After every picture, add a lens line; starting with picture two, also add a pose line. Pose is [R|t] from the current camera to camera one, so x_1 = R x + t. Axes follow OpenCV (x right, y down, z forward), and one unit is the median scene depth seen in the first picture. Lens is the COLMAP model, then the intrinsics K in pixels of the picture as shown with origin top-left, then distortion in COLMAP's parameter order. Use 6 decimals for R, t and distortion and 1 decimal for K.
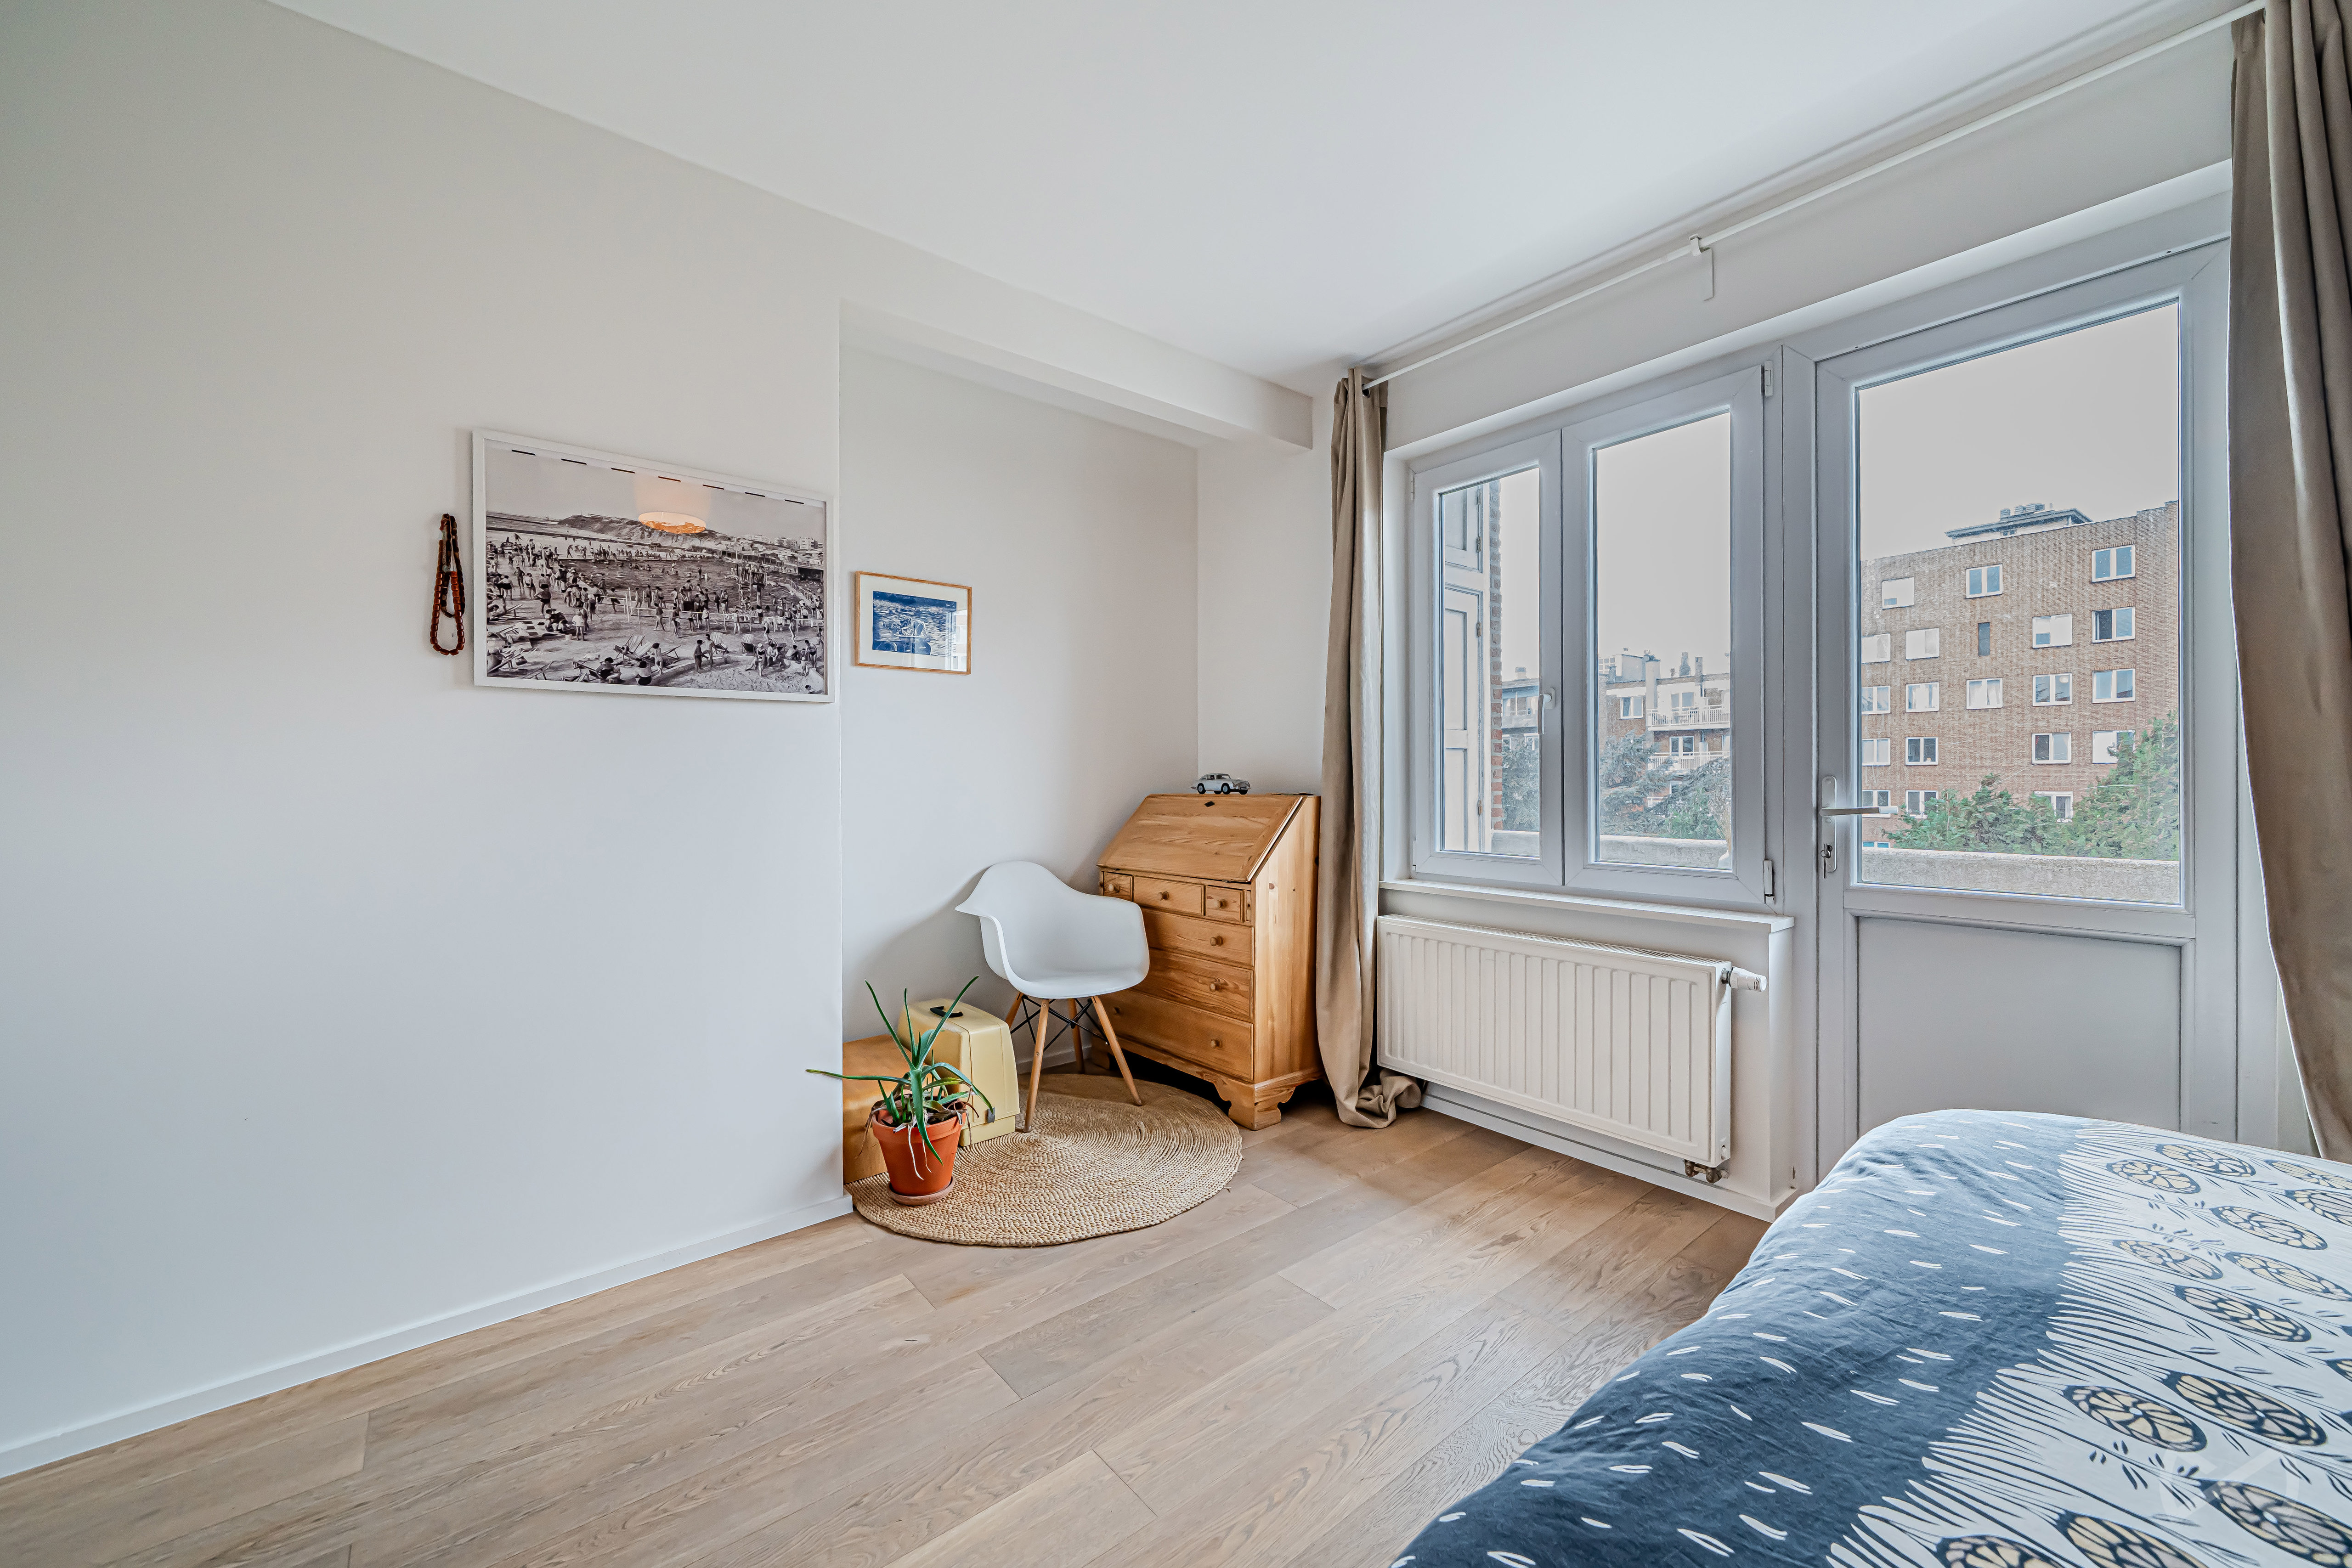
lens RADIAL K [[918.5, 0, 1159.9], [0, 918.5, 774.8], [0, 0, 1]] dist [0.001046, -0.000073]
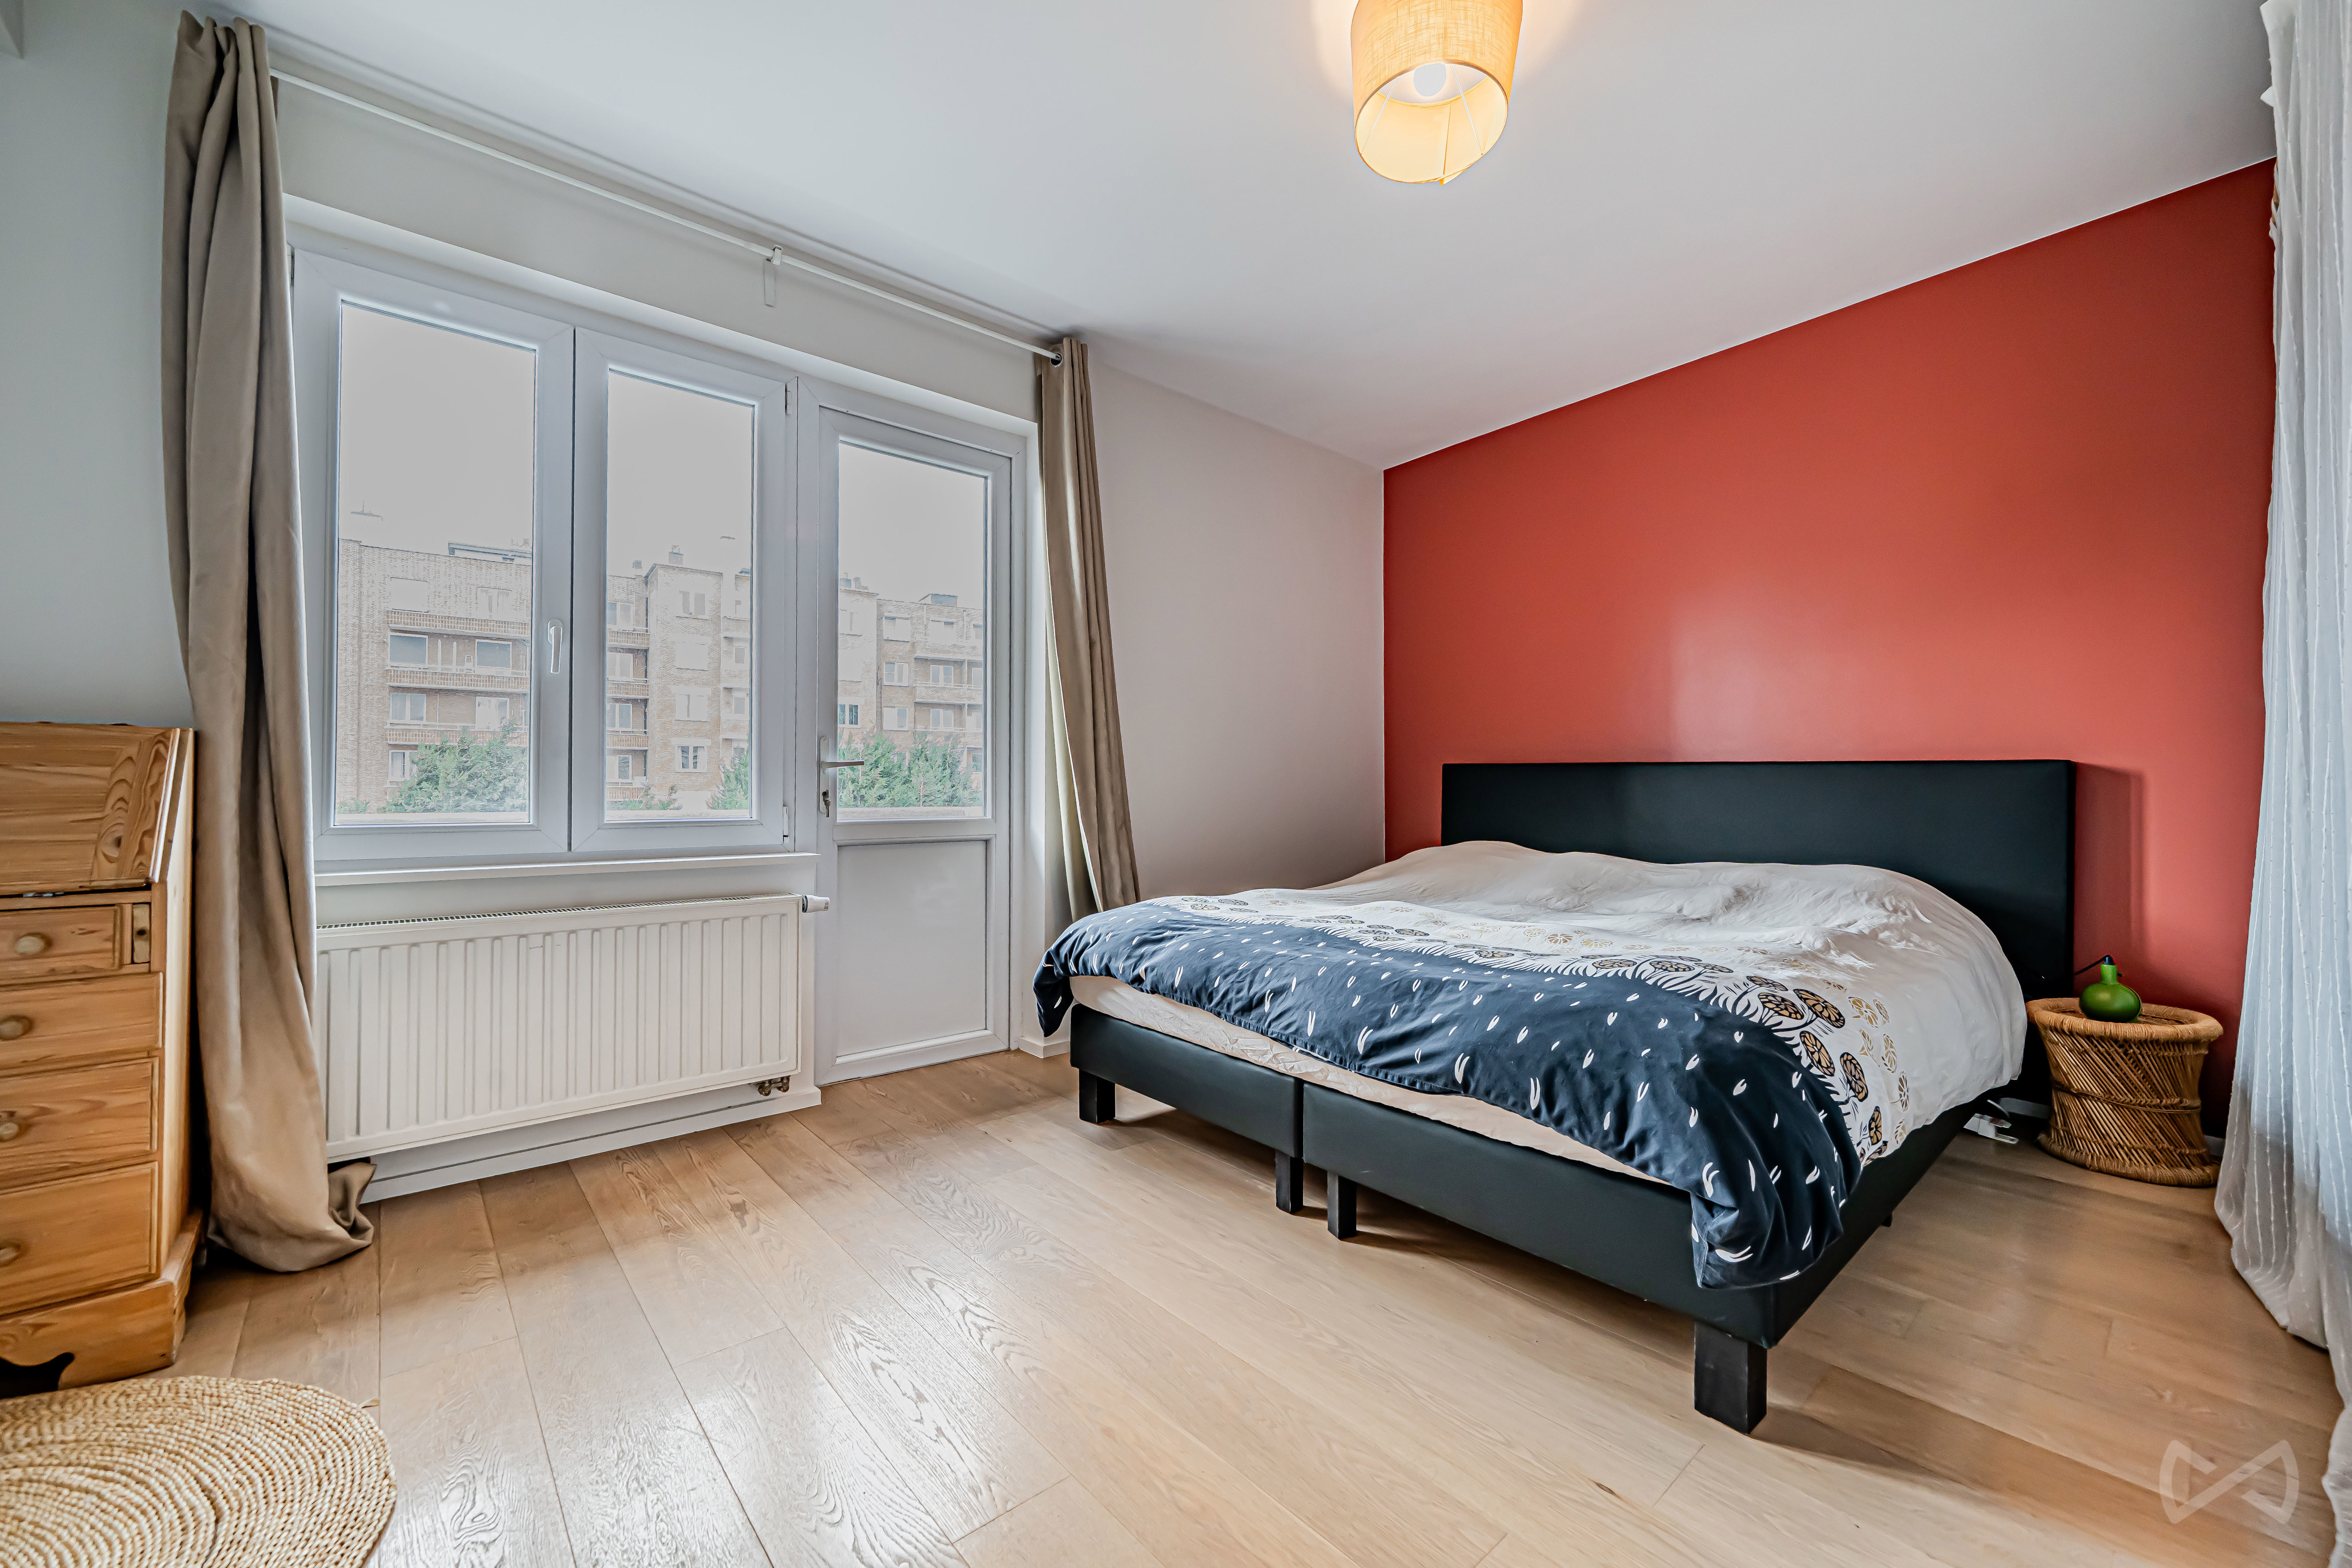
lens RADIAL K [[918.5, 0, 1168.1], [0, 918.5, 787.9], [0, 0, 1]] dist [0.001046, -0.000073]
pose [[-0.039765, 0.016141, 0.999079, -0.486283], [0.004657, 0.999862, -0.015968, 0.083556], [-0.999198, 0.004017, -0.039835, 0.513453]]
